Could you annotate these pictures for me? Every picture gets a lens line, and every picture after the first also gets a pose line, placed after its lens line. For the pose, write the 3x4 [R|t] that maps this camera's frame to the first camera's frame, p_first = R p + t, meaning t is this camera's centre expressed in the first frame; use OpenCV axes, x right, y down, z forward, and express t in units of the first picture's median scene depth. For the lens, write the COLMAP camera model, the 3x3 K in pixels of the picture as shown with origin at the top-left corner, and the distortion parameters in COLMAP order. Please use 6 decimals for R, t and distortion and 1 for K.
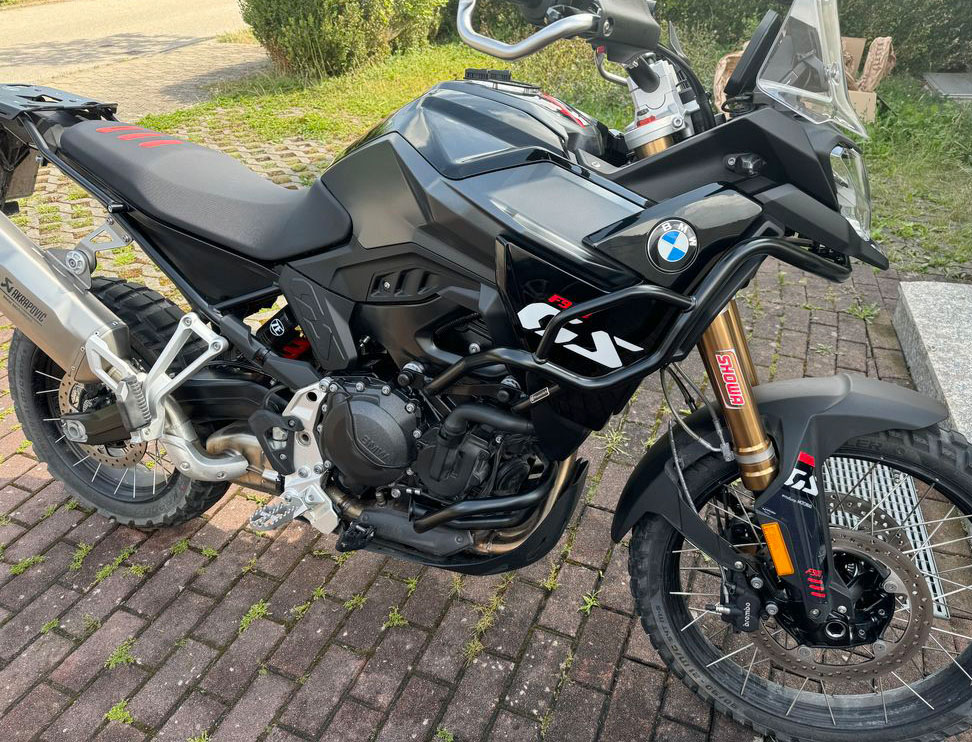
lens RADIAL K [[717.7, 0, 498.7], [0, 717.7, 348.6], [0, 0, 1]] dist [0.000191, 0.000114]
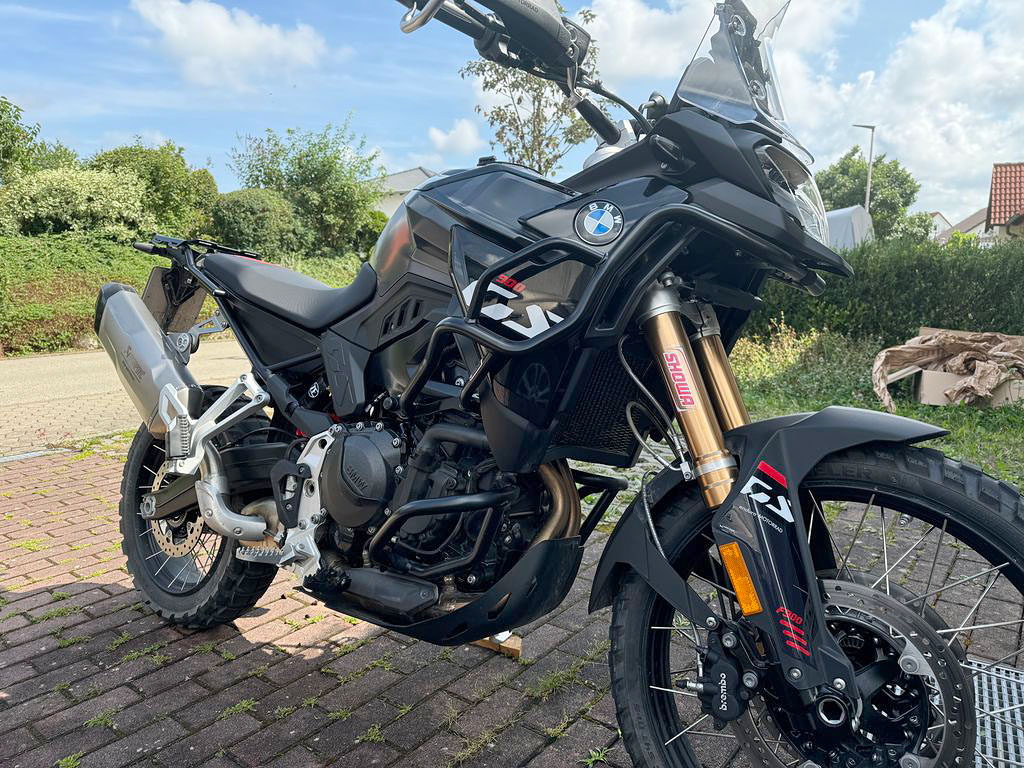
lens RADIAL K [[715.1, 0, 512.2], [0, 715.1, 385.3], [0, 0, 1]] dist [0.003960, -0.001017]
pose [[0.963255, 0.029183, -0.266999, 0.292941], [-0.138070, 0.906479, -0.399040, 0.373584], [0.230384, 0.421241, 0.877199, 0.093496]]
